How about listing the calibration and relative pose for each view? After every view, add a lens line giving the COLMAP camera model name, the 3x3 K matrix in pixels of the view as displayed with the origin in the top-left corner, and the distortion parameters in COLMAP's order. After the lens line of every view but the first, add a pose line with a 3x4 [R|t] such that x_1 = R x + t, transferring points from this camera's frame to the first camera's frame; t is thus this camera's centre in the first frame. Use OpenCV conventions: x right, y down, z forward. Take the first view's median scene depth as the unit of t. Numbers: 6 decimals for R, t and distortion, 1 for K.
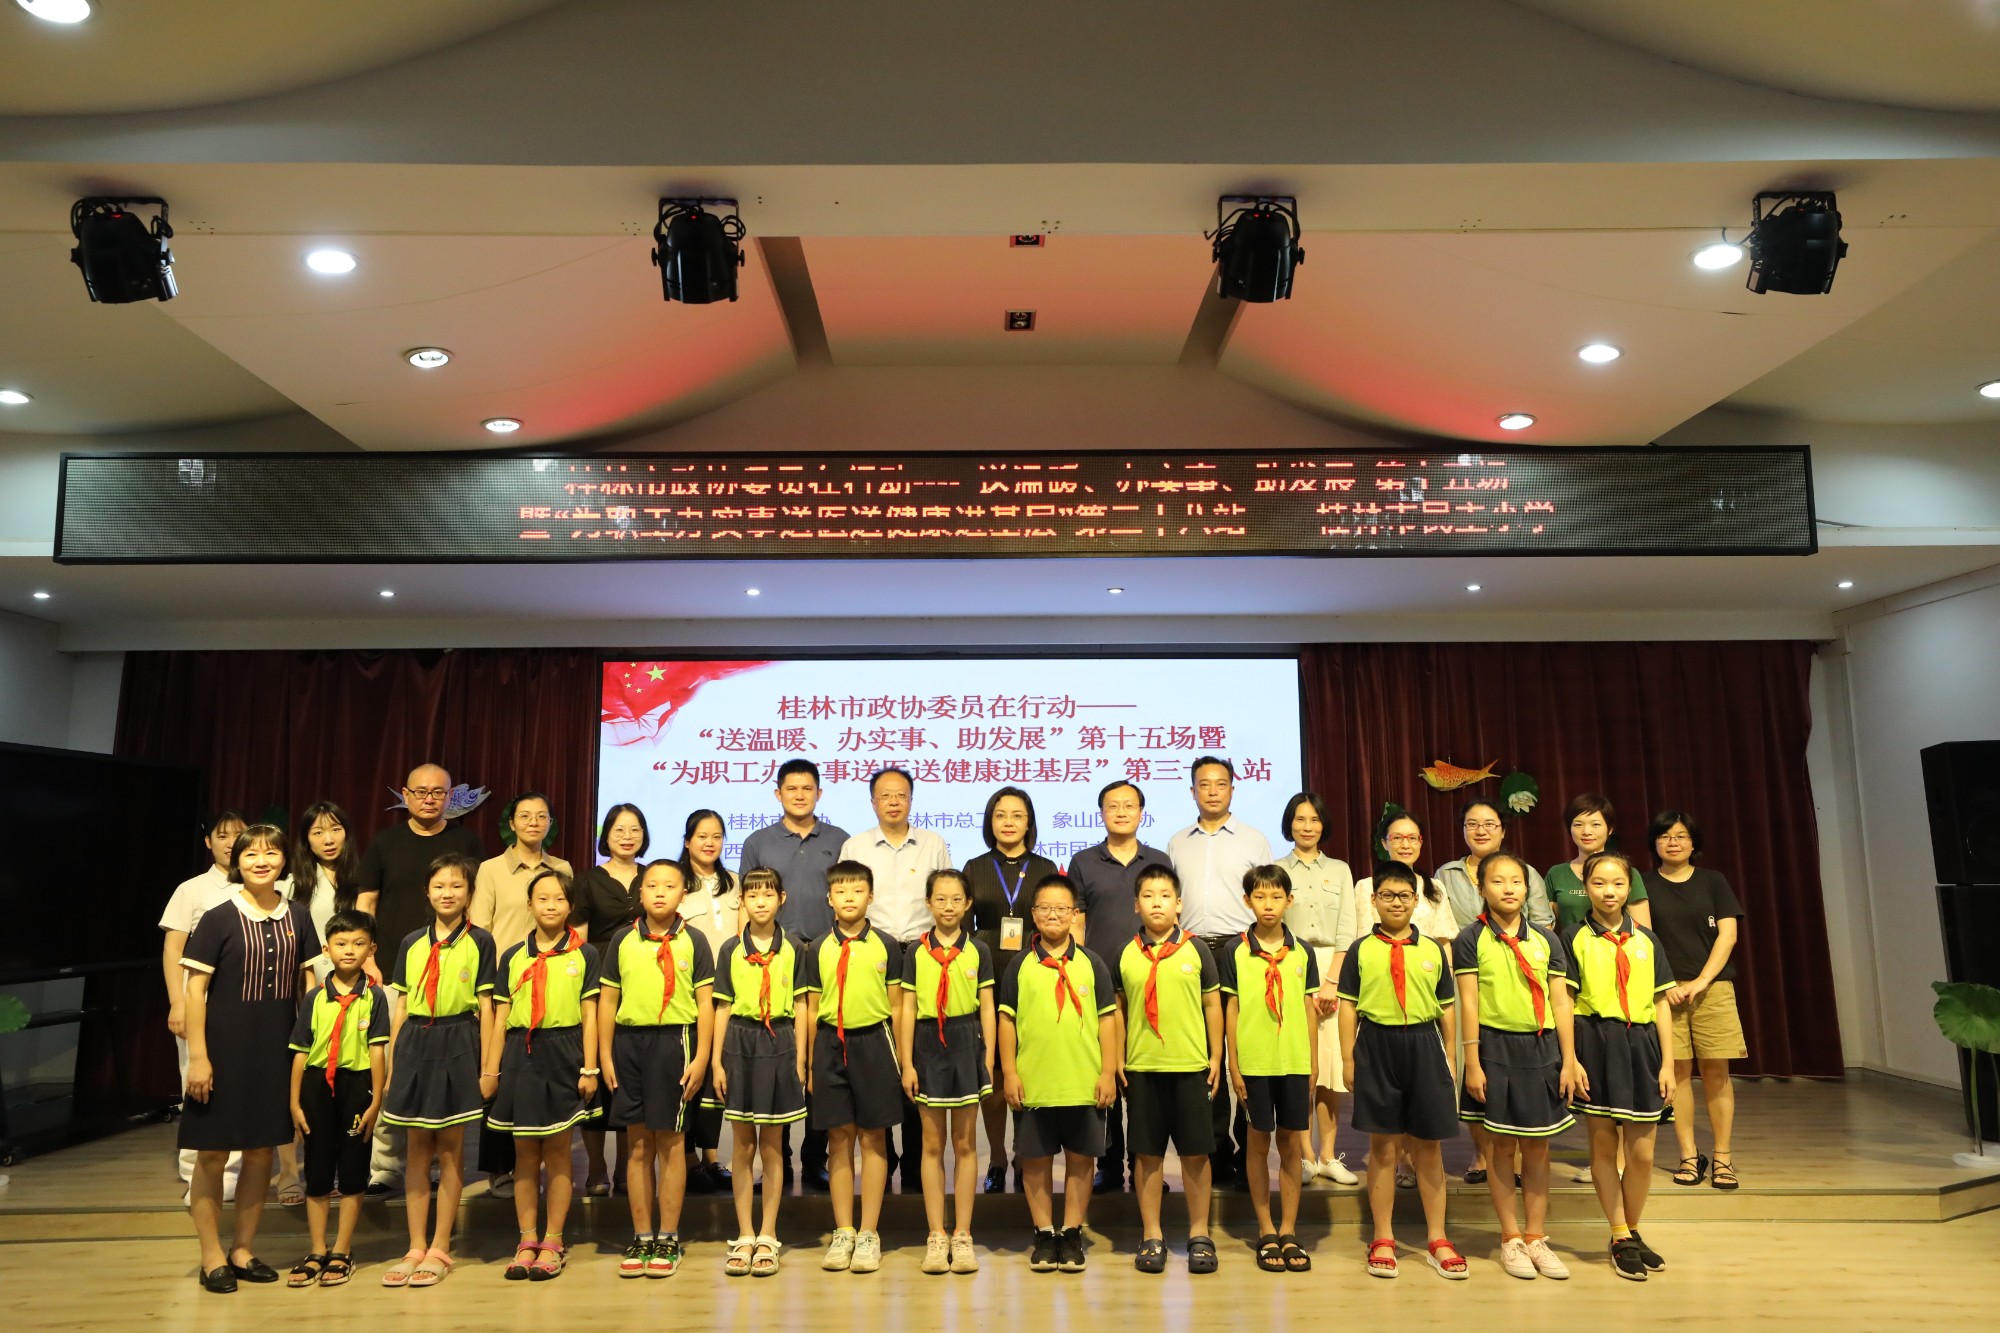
lens RADIAL K [[1404.1, 0, 995.0], [0, 1404.1, 667.9], [0, 0, 1]] dist [0.002896, 0.002265]
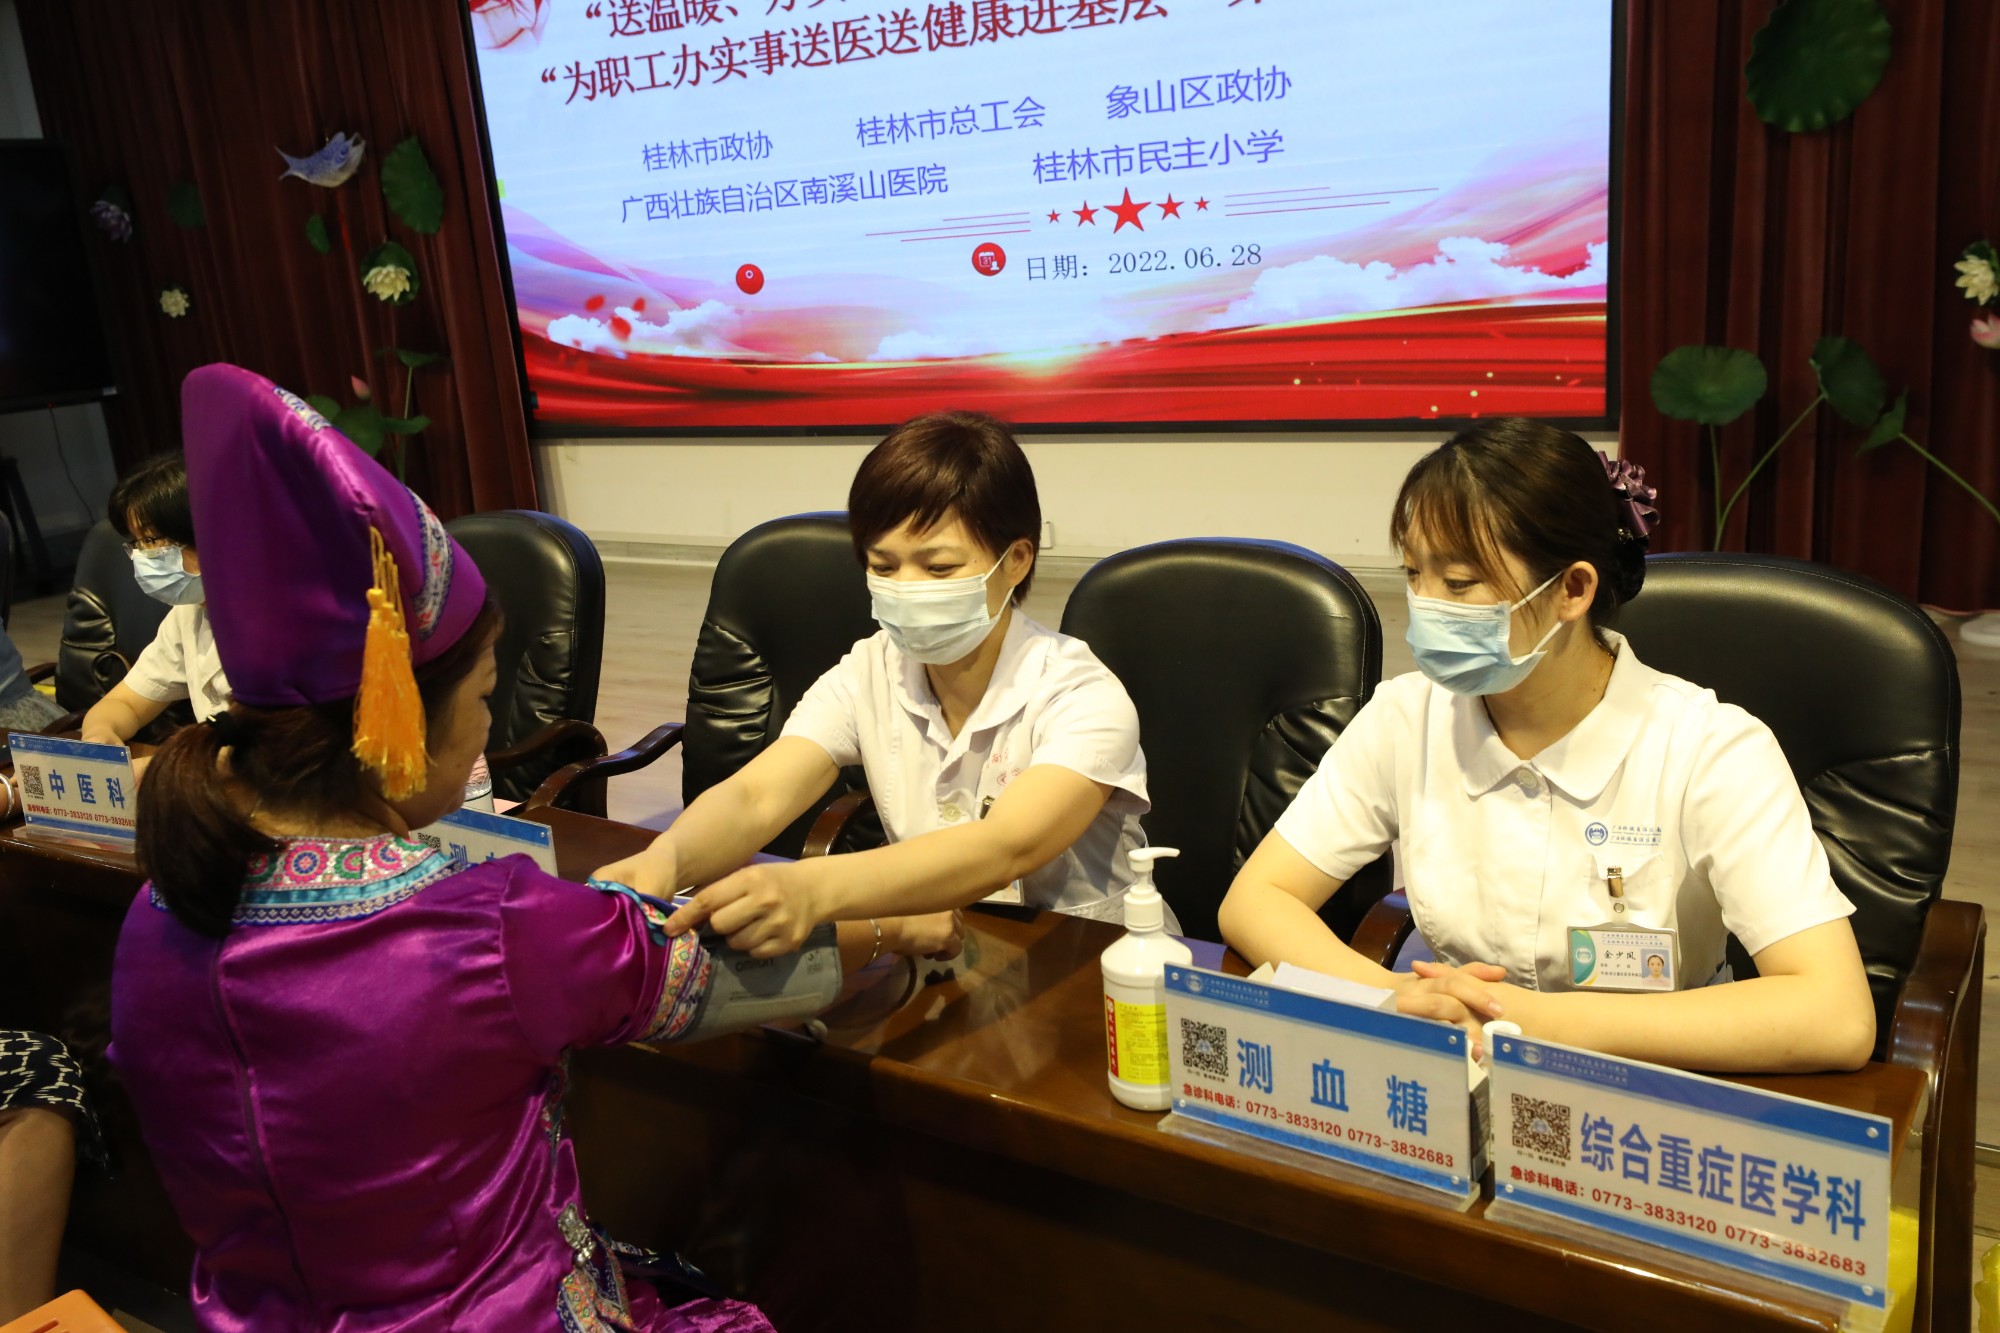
lens RADIAL K [[1711.1, 0, 1000.0], [0, 1711.1, 666.5], [0, 0, 1]] dist [0.003627, 0.066895]
pose [[0.846336, 0.073719, -0.527523, 0.356724], [0.151823, 0.915906, 0.371573, 0.057233], [0.510553, -0.394566, 0.763972, 0.410118]]
